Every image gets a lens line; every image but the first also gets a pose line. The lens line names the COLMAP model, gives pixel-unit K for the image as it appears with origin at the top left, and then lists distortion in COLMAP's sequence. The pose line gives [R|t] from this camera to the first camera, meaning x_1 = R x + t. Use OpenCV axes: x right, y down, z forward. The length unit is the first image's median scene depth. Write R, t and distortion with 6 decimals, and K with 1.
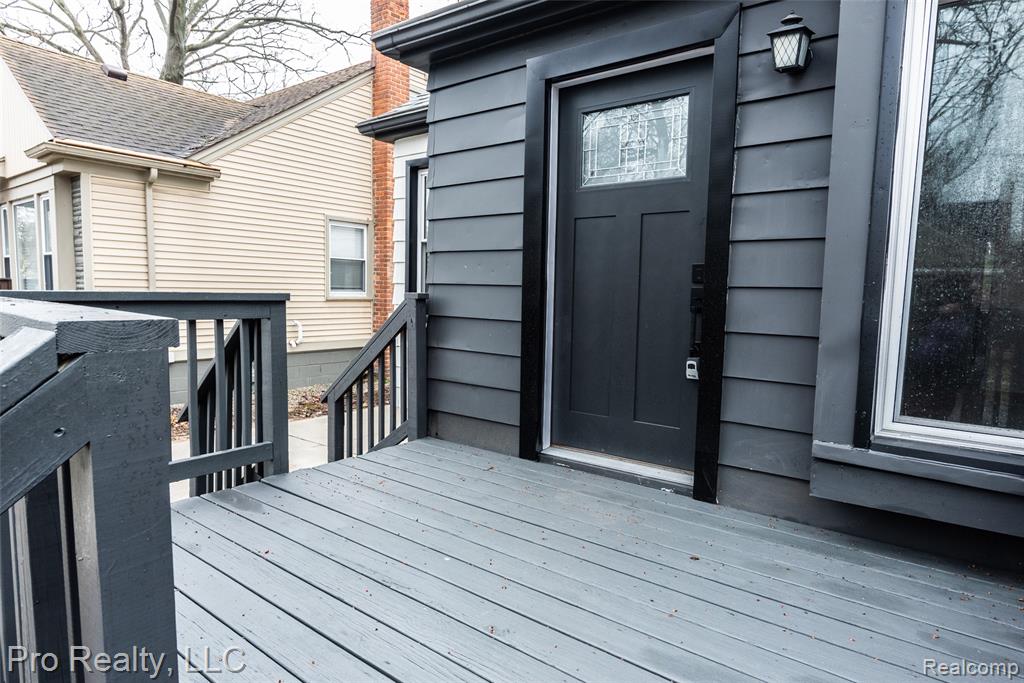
lens RADIAL K [[586.6, 0, 512.0], [0, 586.6, 341.5], [0, 0, 1]] dist [-0.001798, -0.000271]
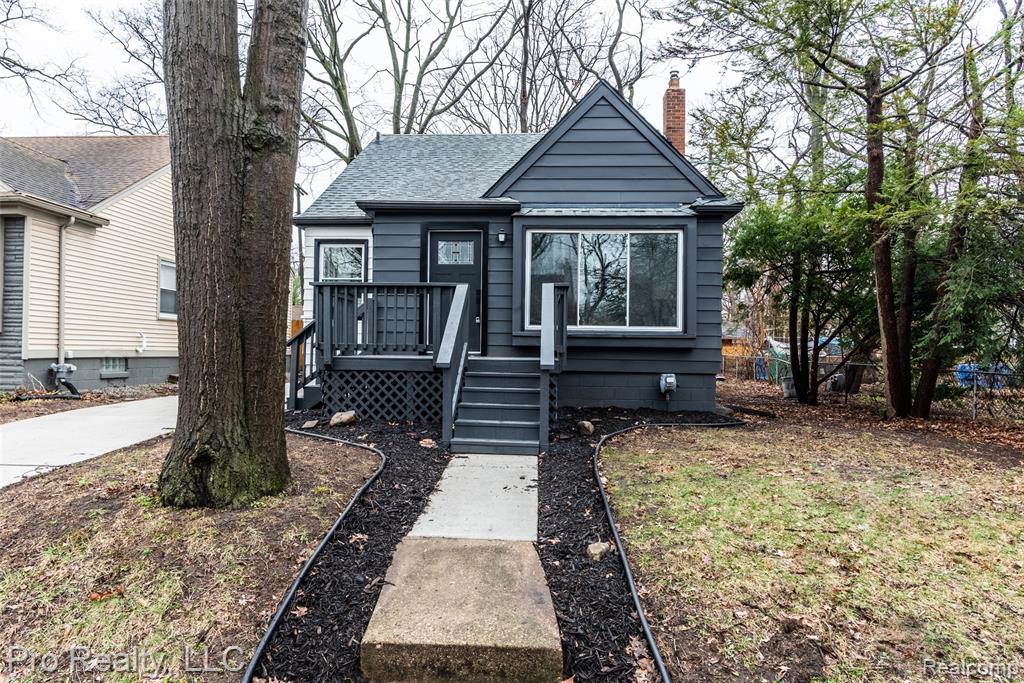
lens RADIAL K [[596.8, 0, 512.0], [0, 596.8, 341.5], [0, 0, 1]] dist [-0.005882, -0.002377]
pose [[0.833761, -0.001065, 0.552125, -0.552336], [0.051903, 0.995721, -0.076458, 0.171319], [-0.549681, 0.092405, 0.830248, -0.760014]]
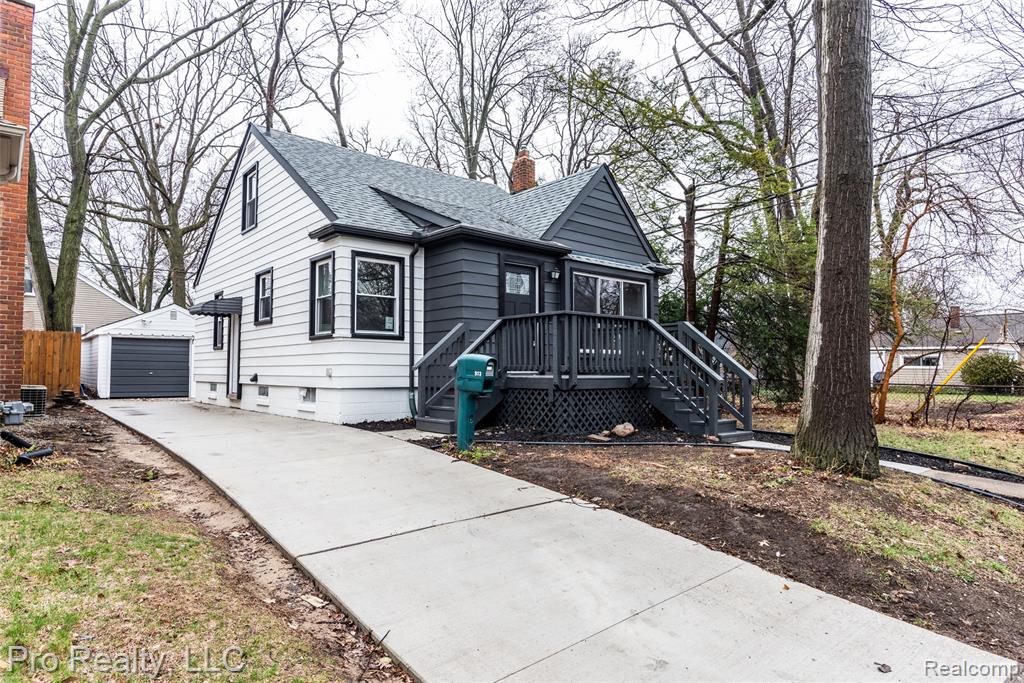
lens RADIAL K [[586.6, 0, 512.0], [0, 586.6, 341.5], [0, 0, 1]] dist [-0.001798, -0.000271]
pose [[0.200607, 0.023850, 0.979381, -1.365156], [0.092958, 0.994730, -0.043265, 0.072051], [-0.975251, 0.099721, 0.197333, 0.136452]]
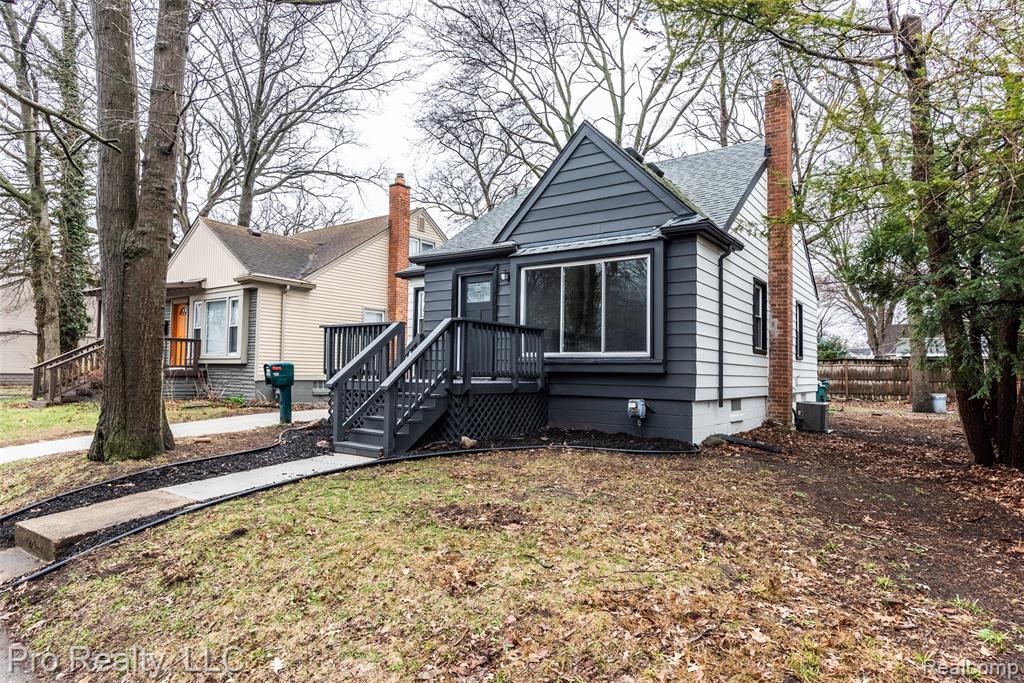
lens RADIAL K [[586.6, 0, 512.0], [0, 586.6, 341.5], [0, 0, 1]] dist [-0.001798, -0.000271]
pose [[0.999462, -0.004076, 0.032557, 0.118018], [0.008579, 0.990201, -0.139386, 0.208936], [-0.031669, 0.139590, 0.989703, -1.112385]]
